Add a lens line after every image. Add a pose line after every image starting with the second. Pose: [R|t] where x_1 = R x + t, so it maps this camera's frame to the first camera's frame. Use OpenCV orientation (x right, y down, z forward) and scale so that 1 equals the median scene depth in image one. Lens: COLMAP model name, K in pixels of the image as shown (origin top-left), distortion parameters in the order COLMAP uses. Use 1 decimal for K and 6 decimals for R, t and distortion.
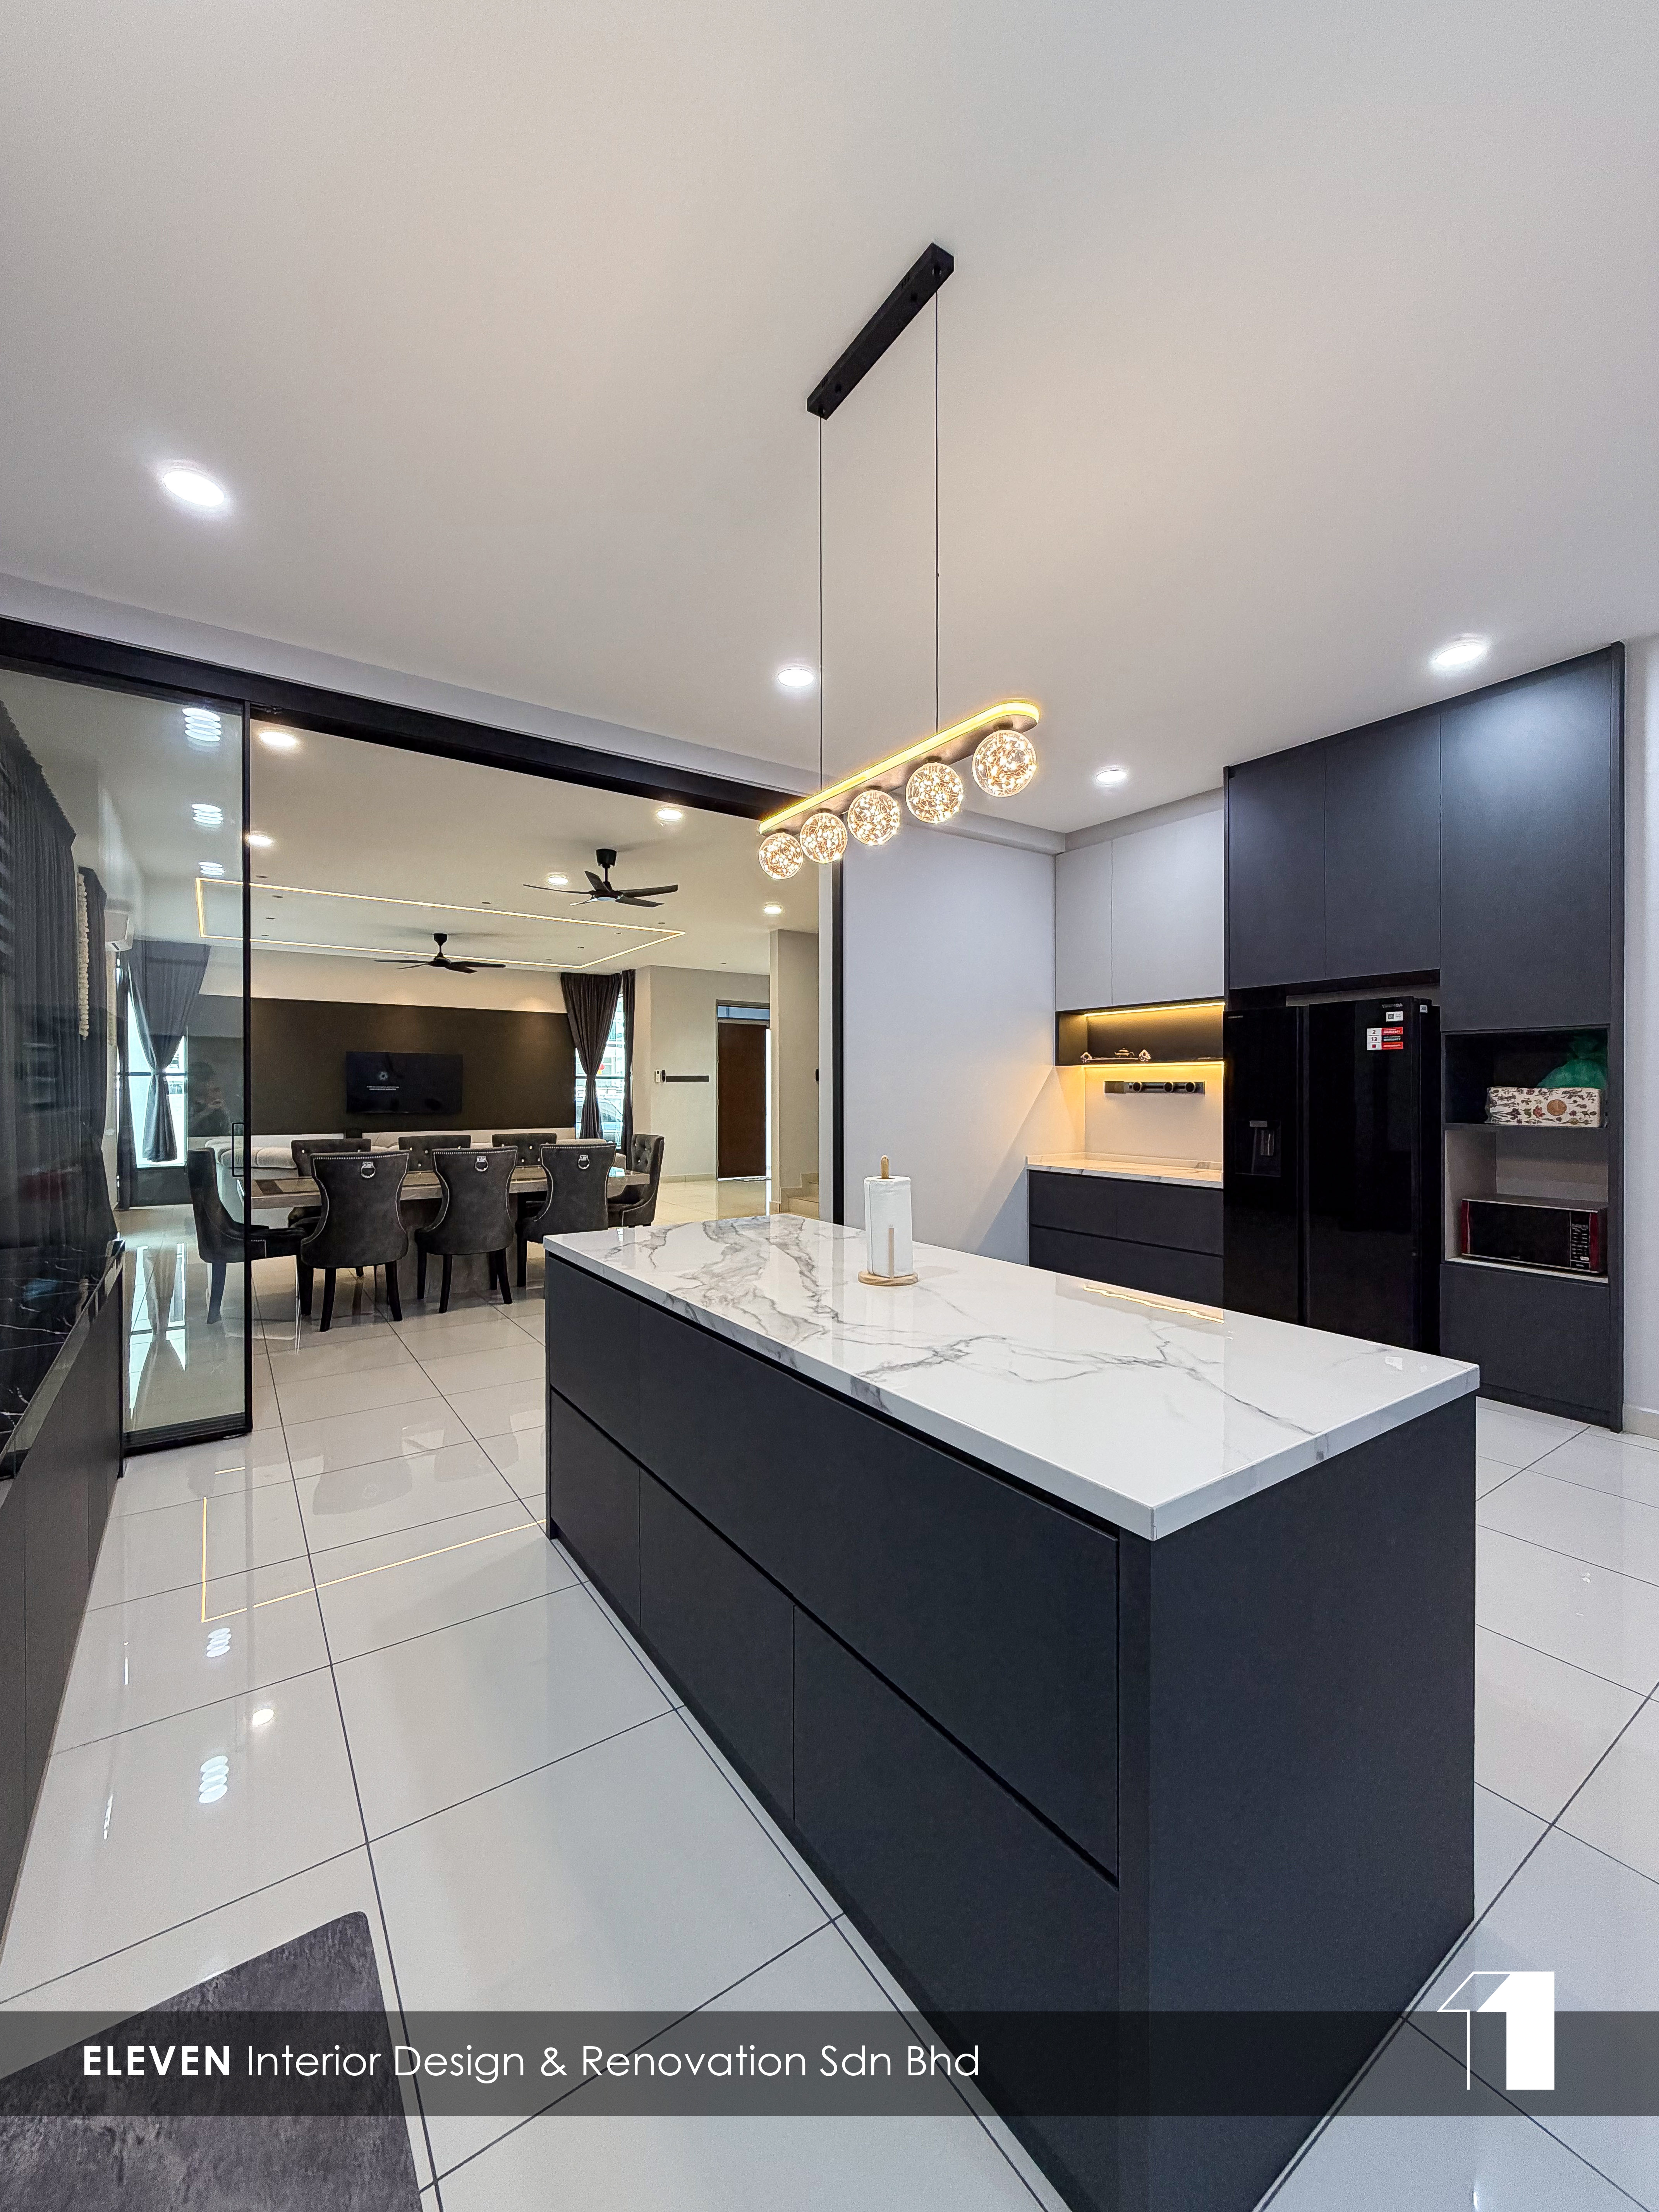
lens RADIAL K [[887.6, 0, 829.0], [0, 887.6, 1078.8], [0, 0, 1]] dist [-0.000245, -0.000075]
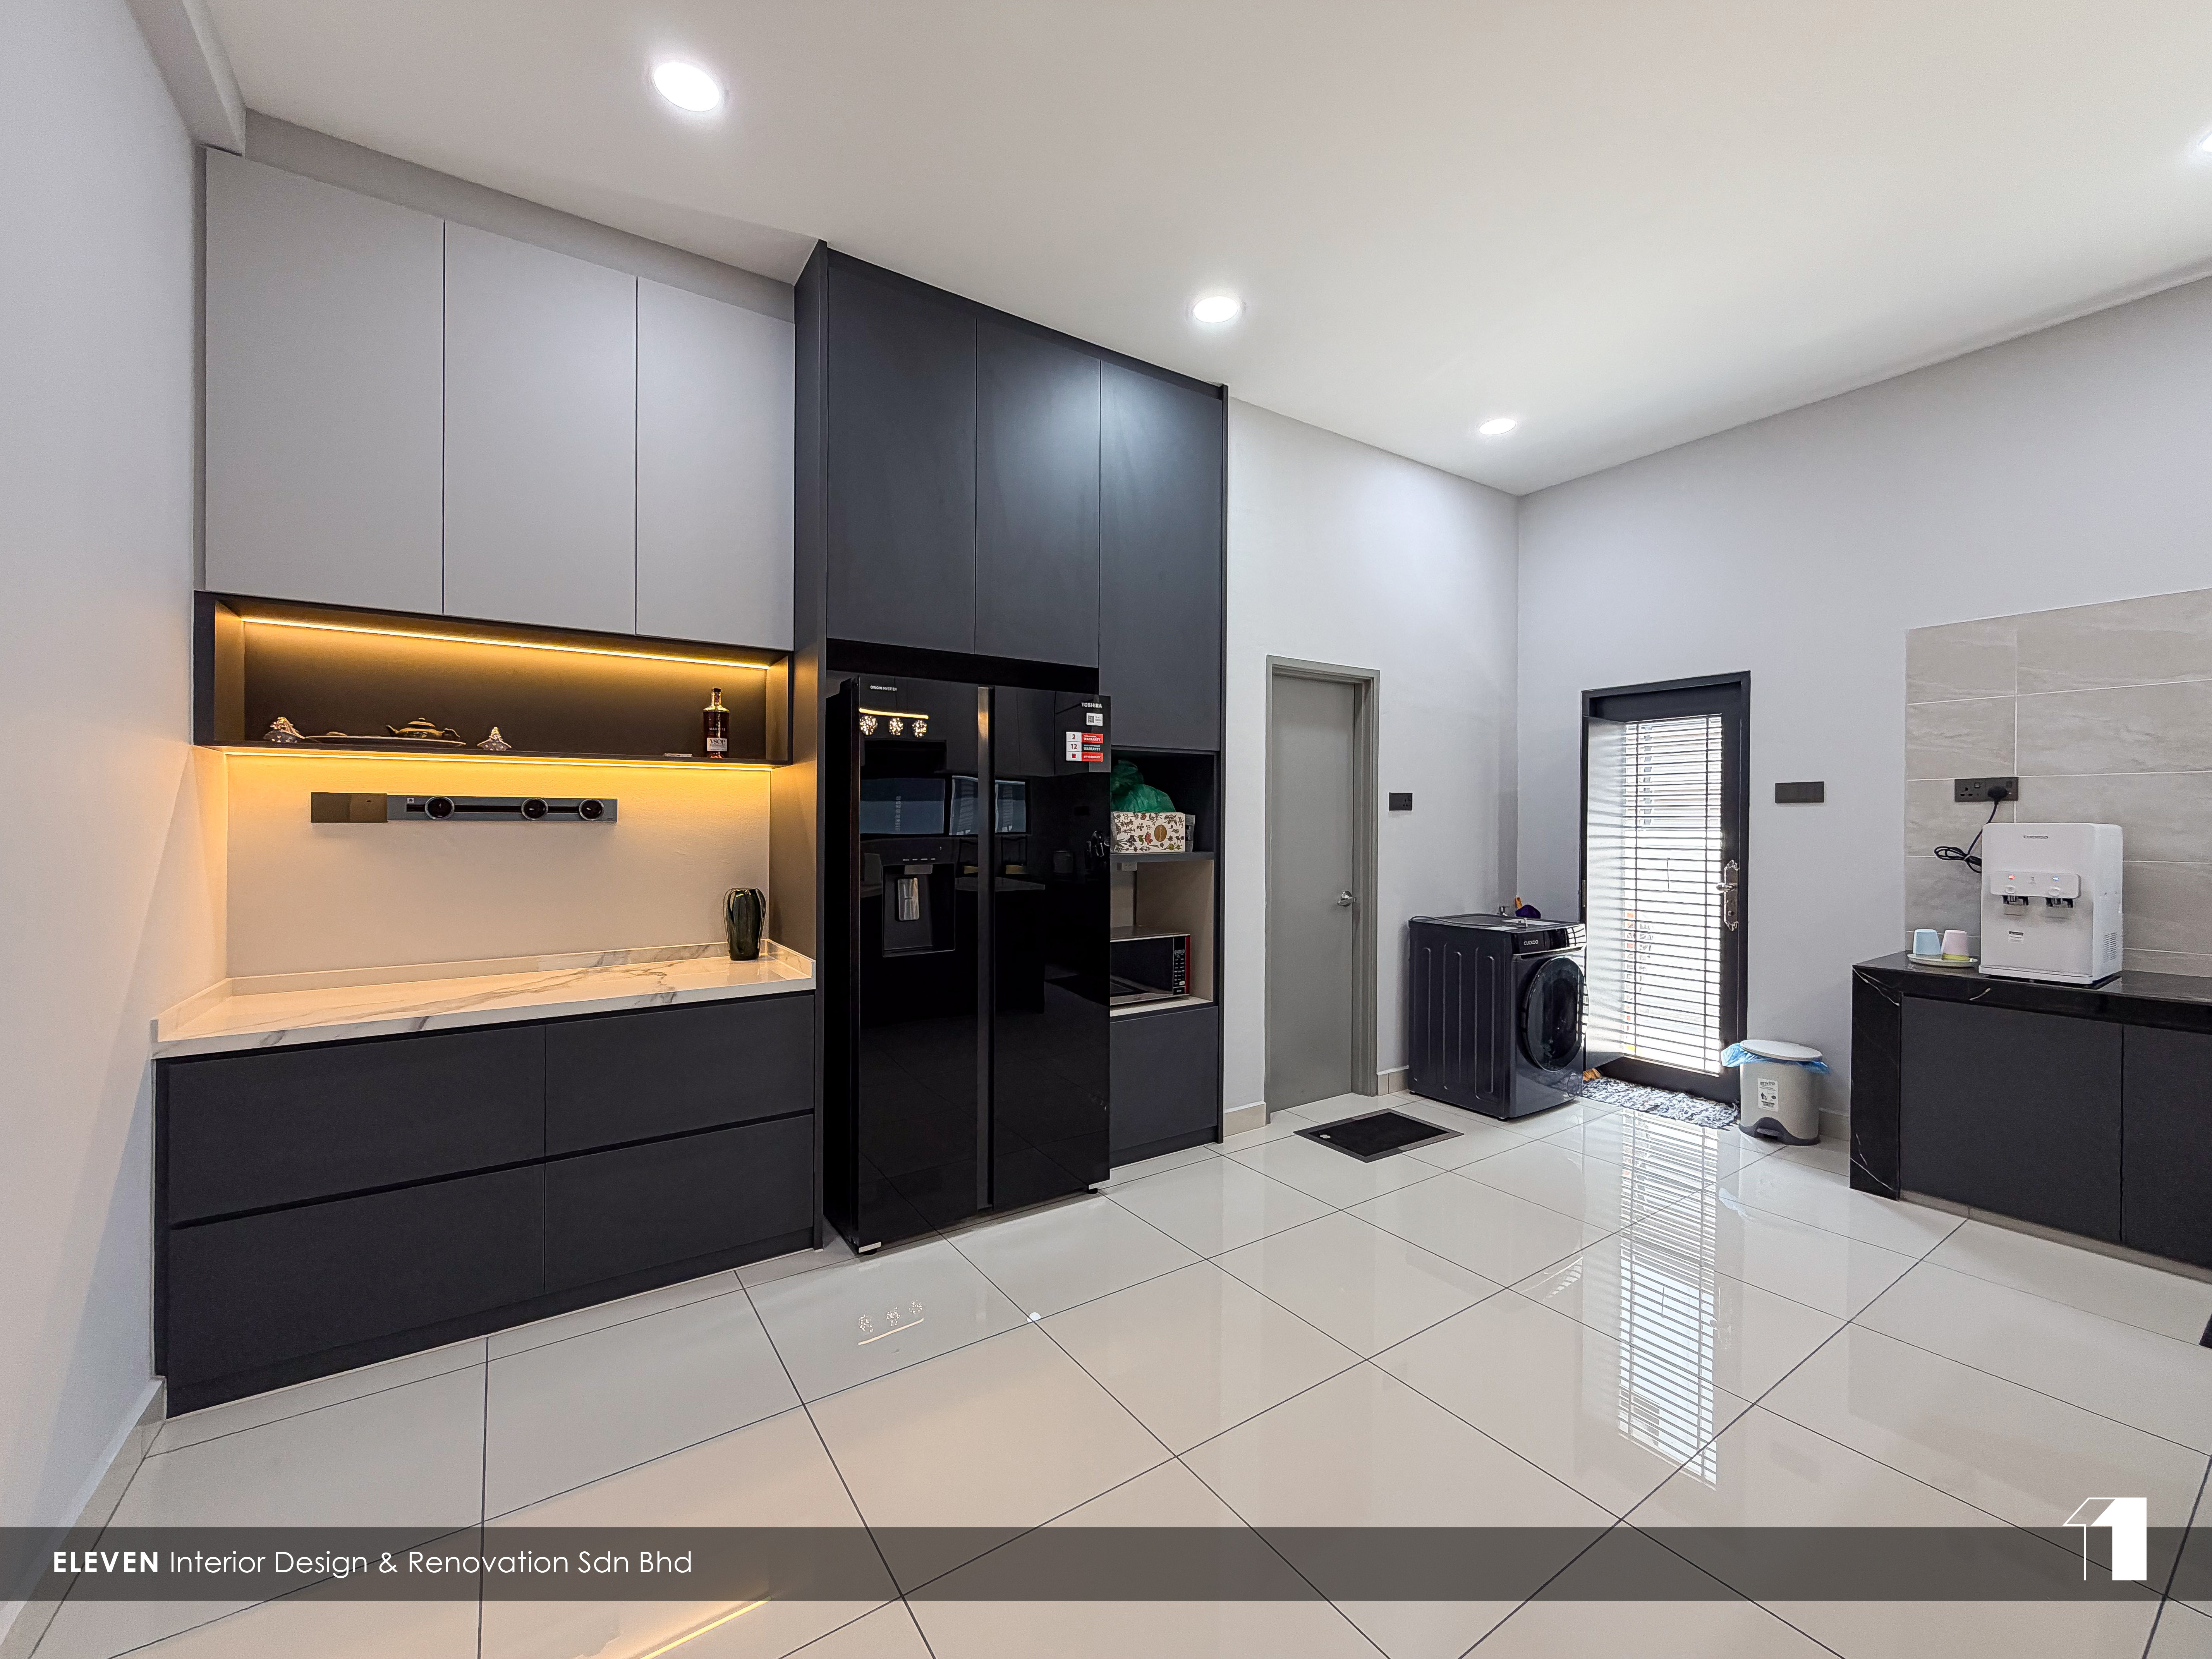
lens RADIAL K [[887.6, 0, 1099.2], [0, 887.6, 821.3], [0, 0, 1]] dist [-0.000245, -0.000075]
pose [[0.016207, -0.000497, 0.999869, -0.130844], [-0.009685, 0.999953, 0.000654, 0.017172], [-0.999822, -0.009694, 0.016201, 0.917604]]
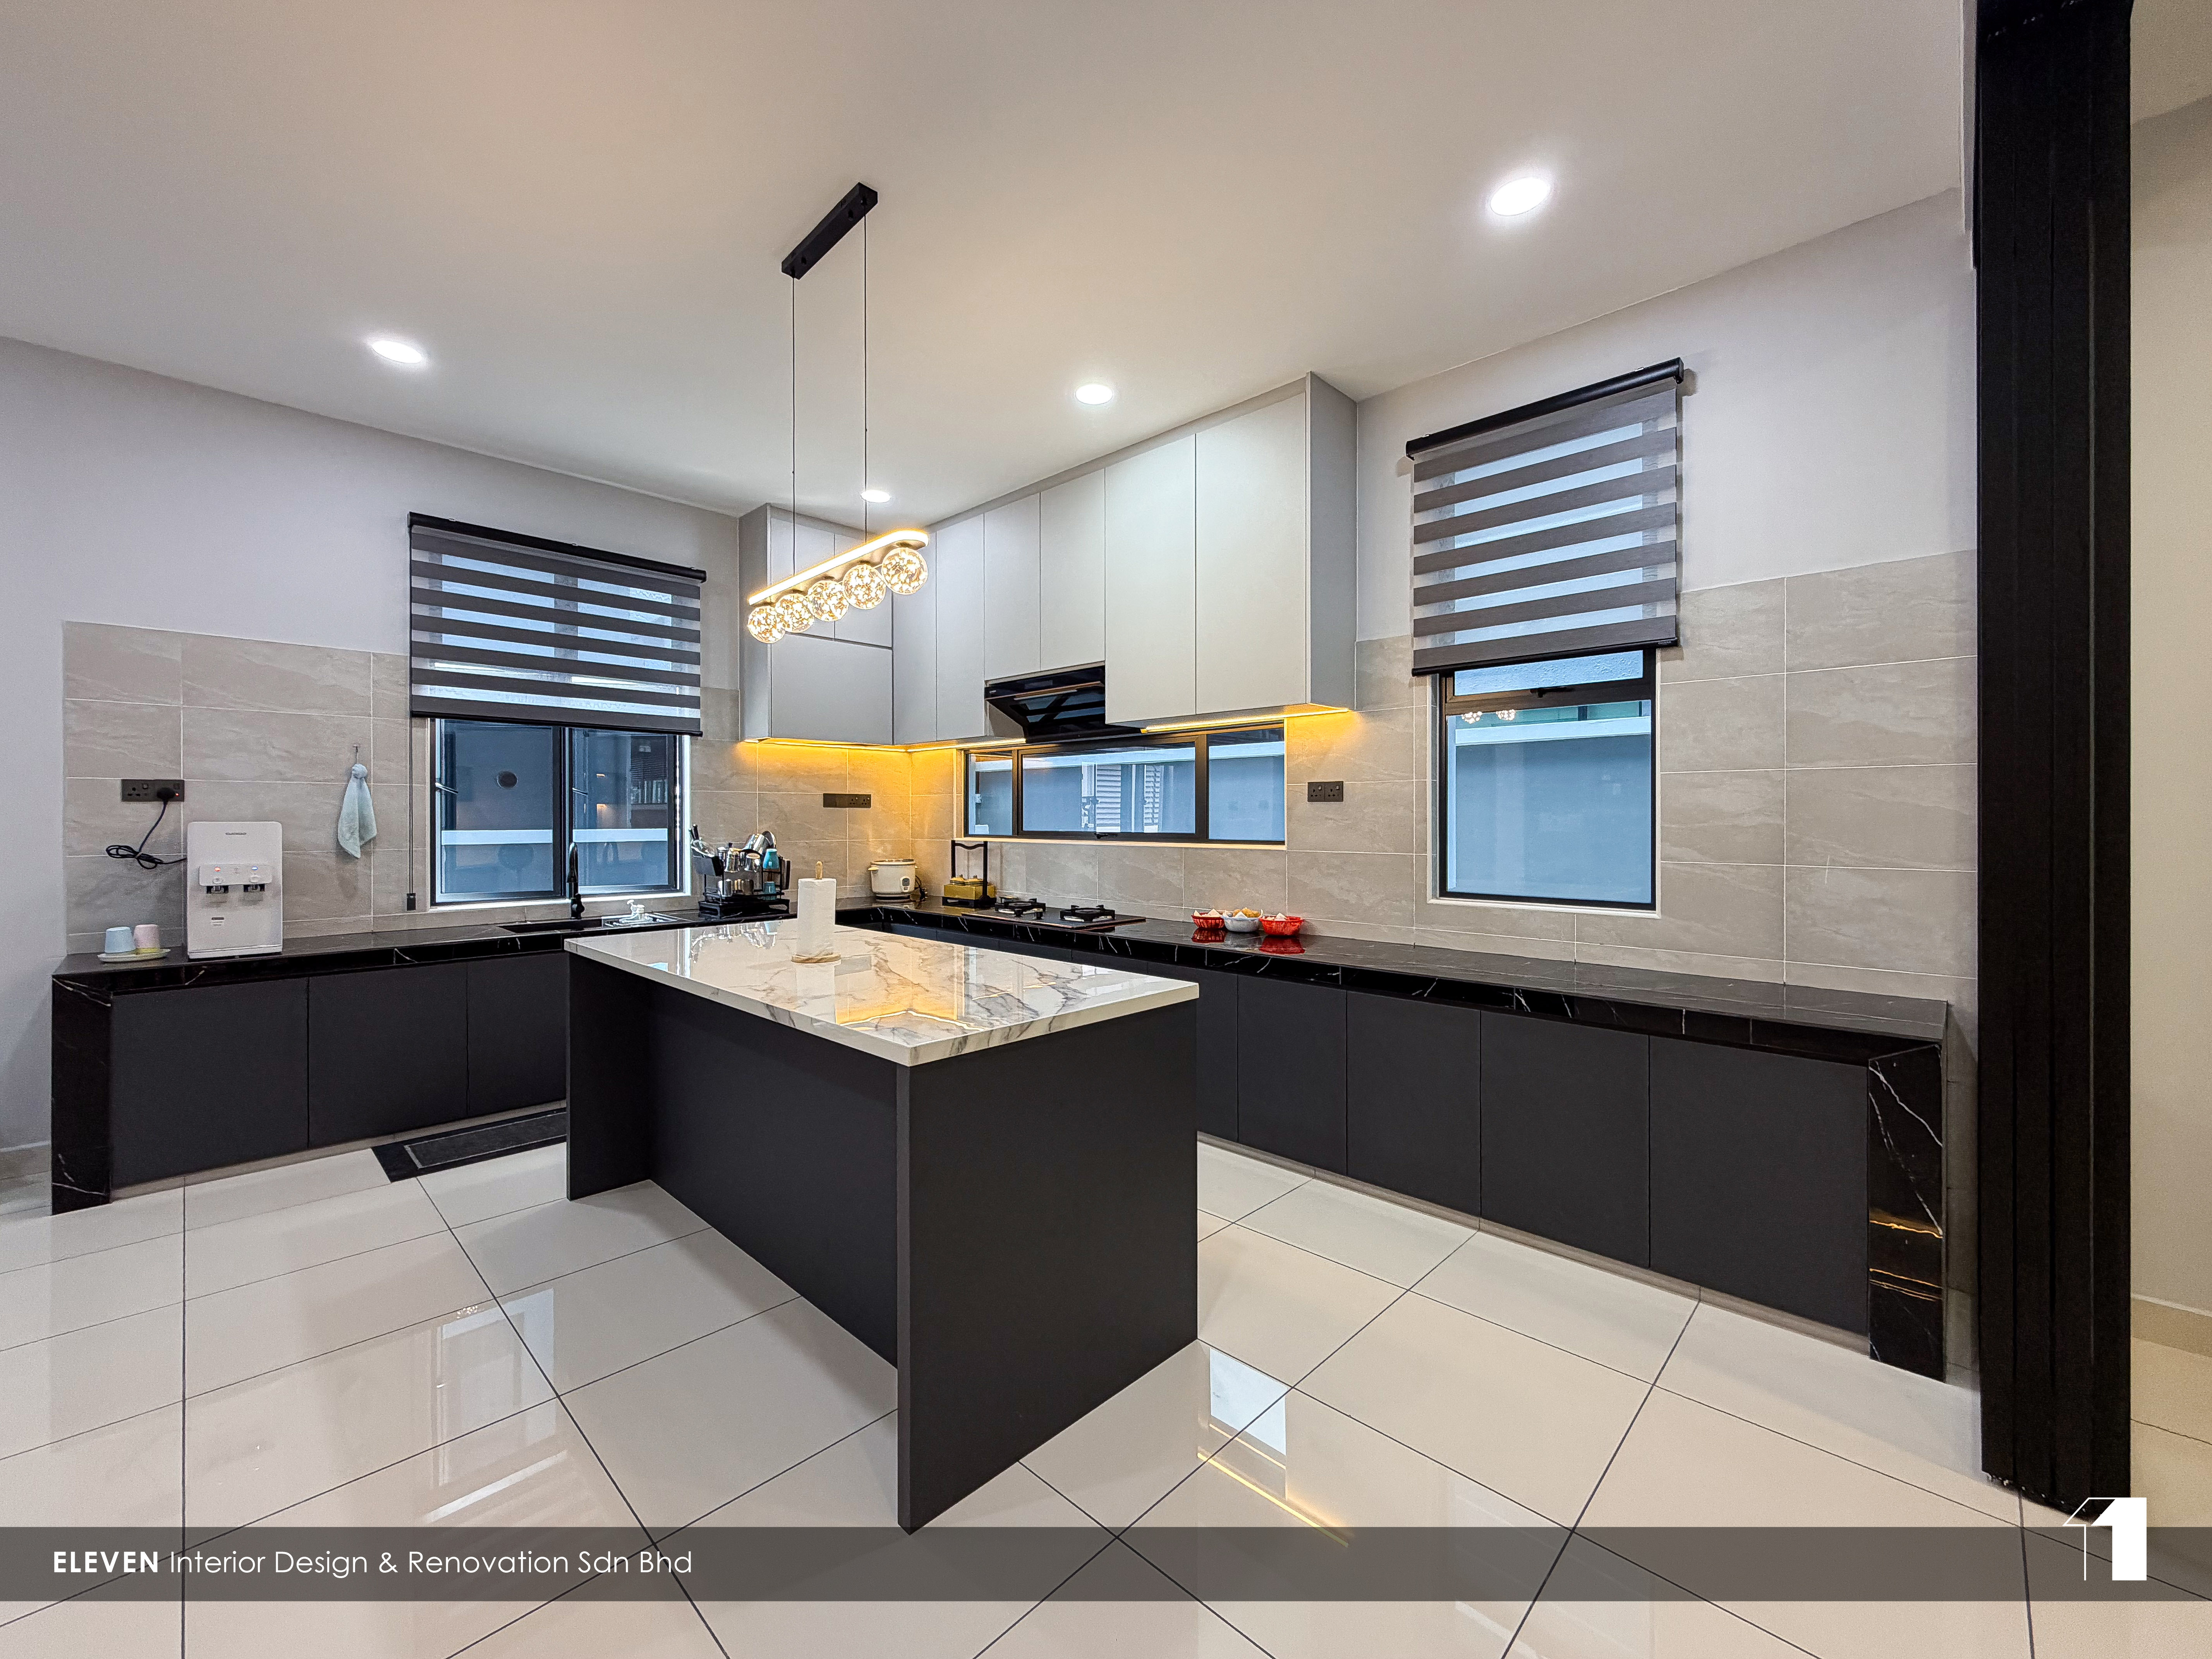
lens RADIAL K [[891.0, 0, 1105.9], [0, 891.0, 820.2], [0, 0, 1]] dist [0.000986, 0.000365]
pose [[-0.980070, 0.002334, -0.198638, -0.044594], [0.003627, 0.999975, -0.006147, 0.018465], [0.198618, -0.006745, -0.980054, 1.143987]]
